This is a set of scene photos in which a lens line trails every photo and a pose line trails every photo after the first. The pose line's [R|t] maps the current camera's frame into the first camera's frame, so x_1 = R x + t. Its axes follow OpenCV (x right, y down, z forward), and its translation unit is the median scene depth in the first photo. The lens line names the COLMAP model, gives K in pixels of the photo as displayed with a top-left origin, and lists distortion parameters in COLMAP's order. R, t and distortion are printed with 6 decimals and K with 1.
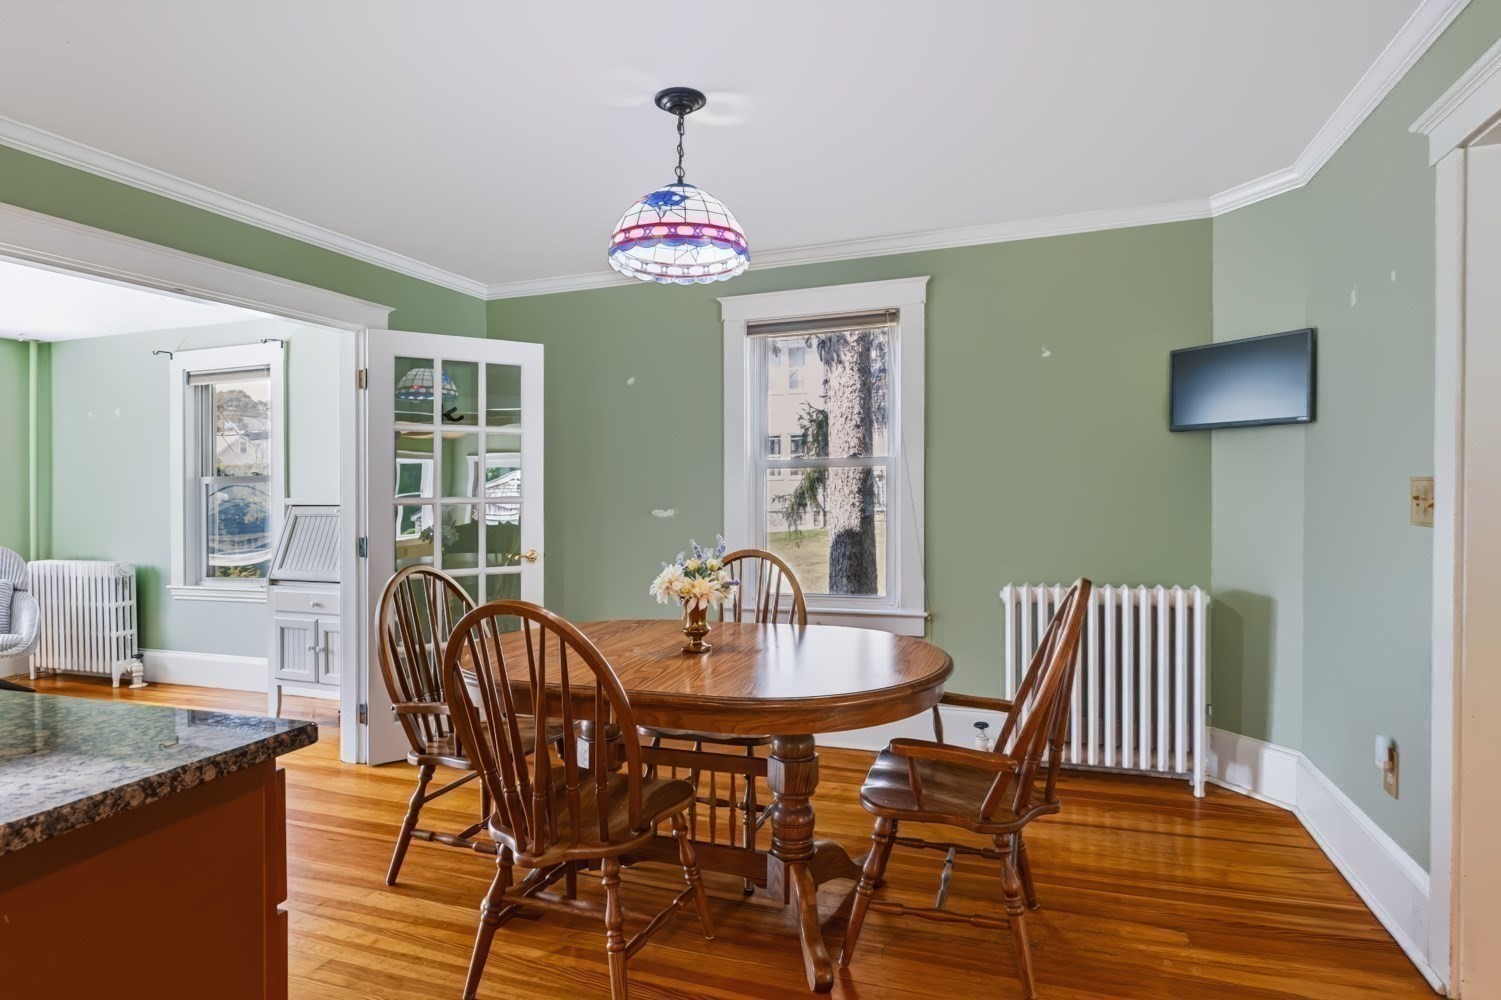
lens RADIAL K [[817.8, 0, 750.5], [0, 817.8, 500.0], [0, 0, 1]] dist [0.001210, 0.000094]
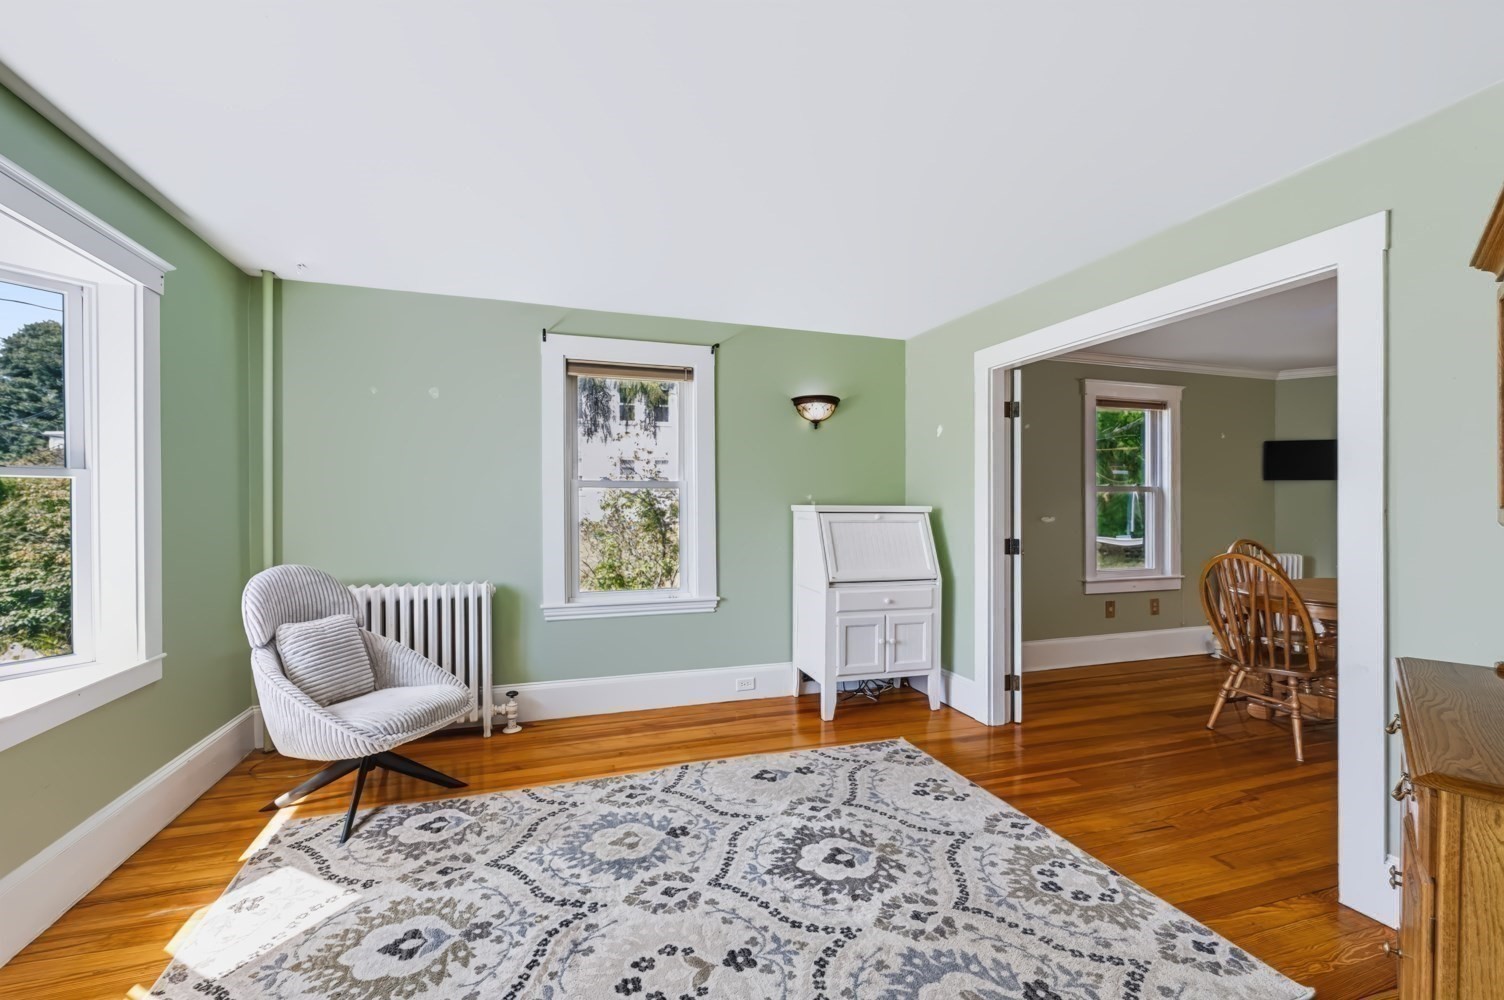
lens RADIAL K [[637.1, 0, 752.0], [0, 637.1, 500.0], [0, 0, 1]] dist [0.000504, 0.000015]
pose [[0.783000, 0.020315, 0.621690, -1.228247], [-0.006661, 0.999683, -0.024277, 0.012490], [-0.621986, 0.014868, 0.782887, 0.441294]]
